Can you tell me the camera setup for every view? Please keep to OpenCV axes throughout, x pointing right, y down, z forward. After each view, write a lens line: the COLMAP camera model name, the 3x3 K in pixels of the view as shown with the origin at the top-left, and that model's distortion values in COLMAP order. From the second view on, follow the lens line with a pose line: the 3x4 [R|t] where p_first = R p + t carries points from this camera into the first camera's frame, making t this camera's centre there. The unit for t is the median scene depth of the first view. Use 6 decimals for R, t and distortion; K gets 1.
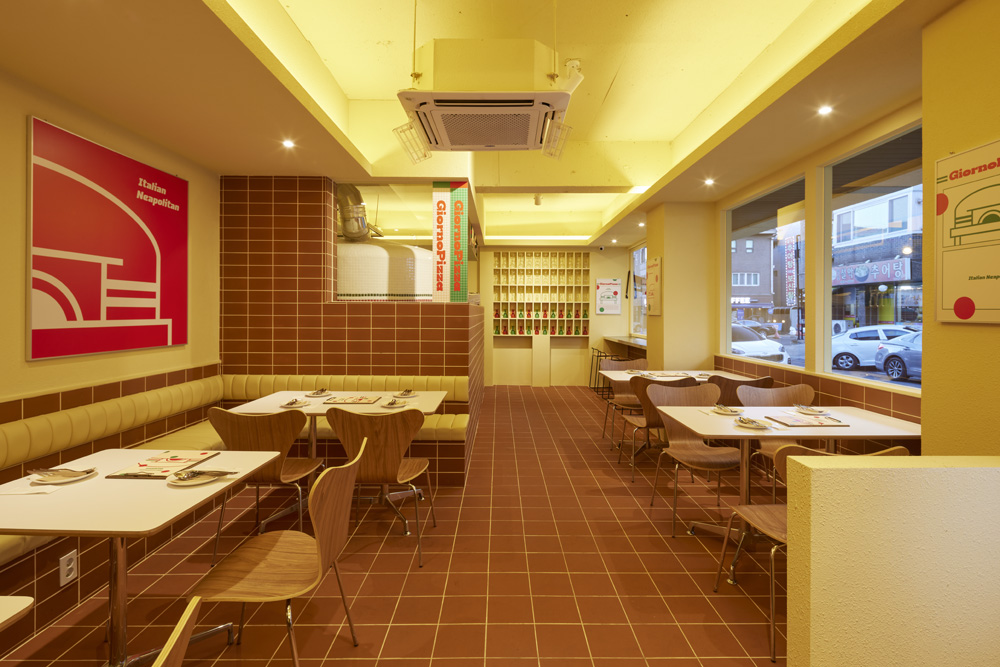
lens RADIAL K [[487.9, 0, 500.8], [0, 487.9, 329.9], [0, 0, 1]] dist [0.002941, -0.000183]
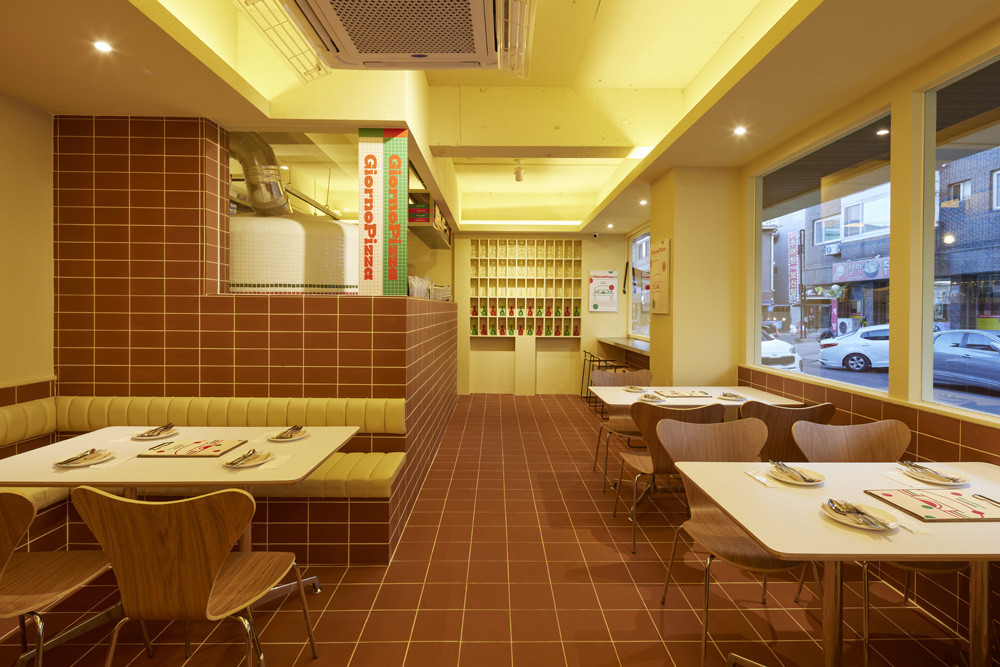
lens RADIAL K [[487.9, 0, 501.5], [0, 487.9, 330.6], [0, 0, 1]] dist [0.002941, -0.000183]
pose [[0.999965, 0.002830, 0.007902, 0.067161], [-0.002894, 0.999963, 0.008102, -0.011102], [-0.007879, -0.008124, 0.999936, 0.274638]]
